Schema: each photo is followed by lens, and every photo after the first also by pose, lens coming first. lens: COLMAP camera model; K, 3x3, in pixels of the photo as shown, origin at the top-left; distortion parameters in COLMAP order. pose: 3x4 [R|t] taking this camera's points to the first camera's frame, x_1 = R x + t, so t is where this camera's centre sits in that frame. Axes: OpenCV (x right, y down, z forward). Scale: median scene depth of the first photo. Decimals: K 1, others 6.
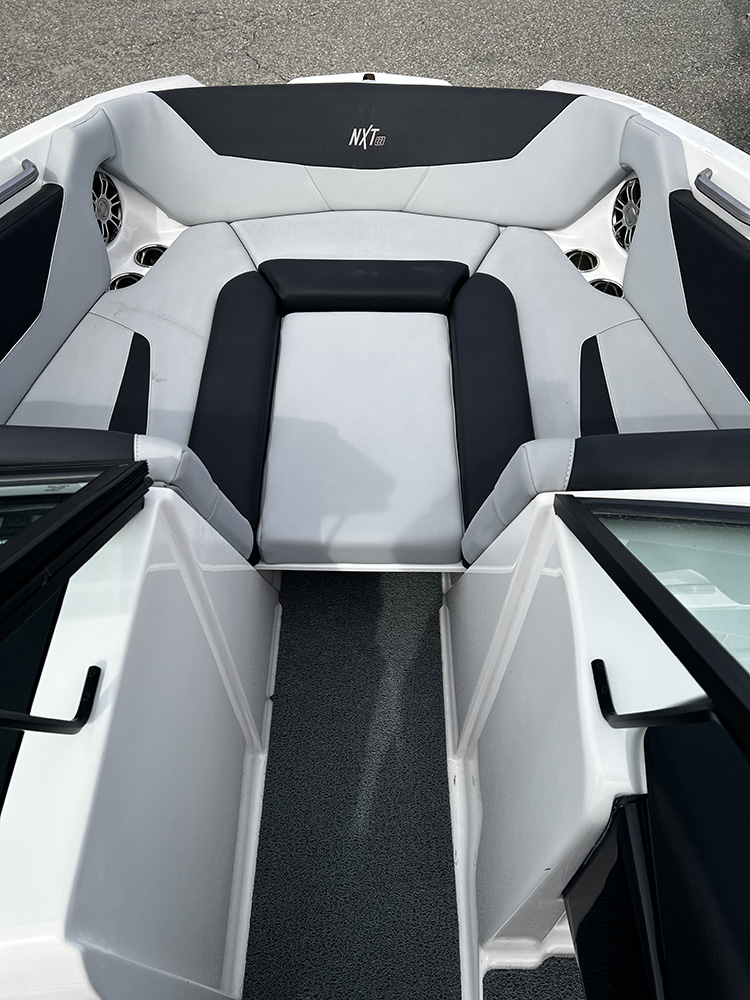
lens RADIAL K [[743.2, 0, 375.0], [0, 743.2, 500.0], [0, 0, 1]] dist [0.036676, -0.045097]
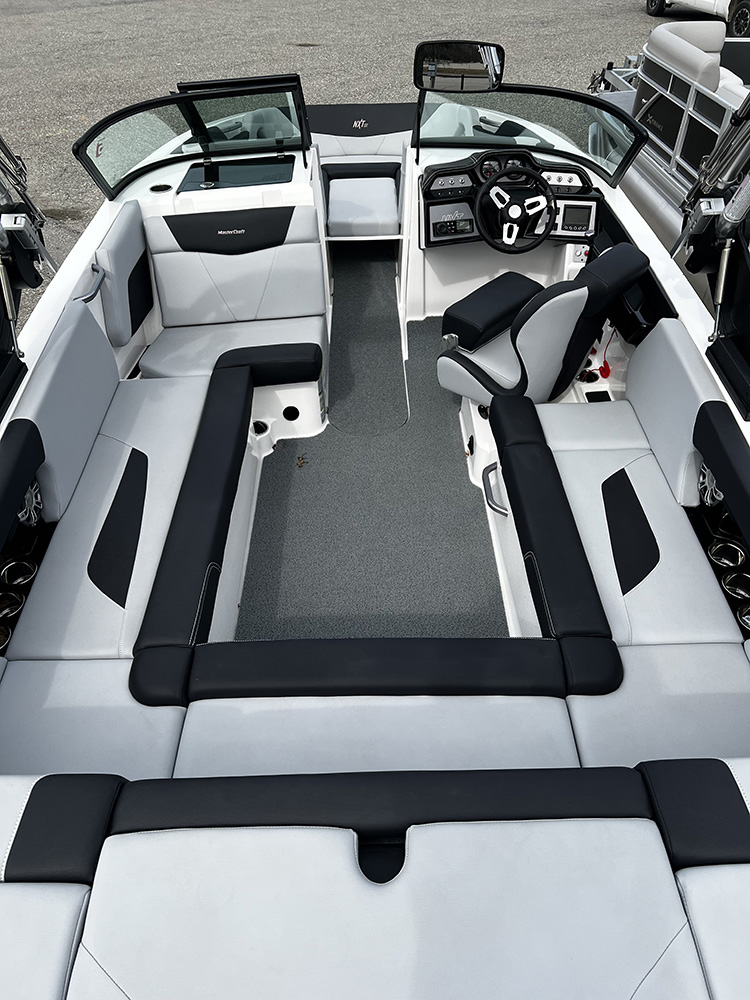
lens RADIAL K [[743.2, 0, 375.0], [0, 743.2, 500.0], [0, 0, 1]] dist [0.036676, -0.045097]
pose [[0.999355, -0.035782, 0.002991, -0.015149], [0.035702, 0.981338, -0.188948, 1.304837], [0.003826, 0.188933, 0.981982, -1.296211]]
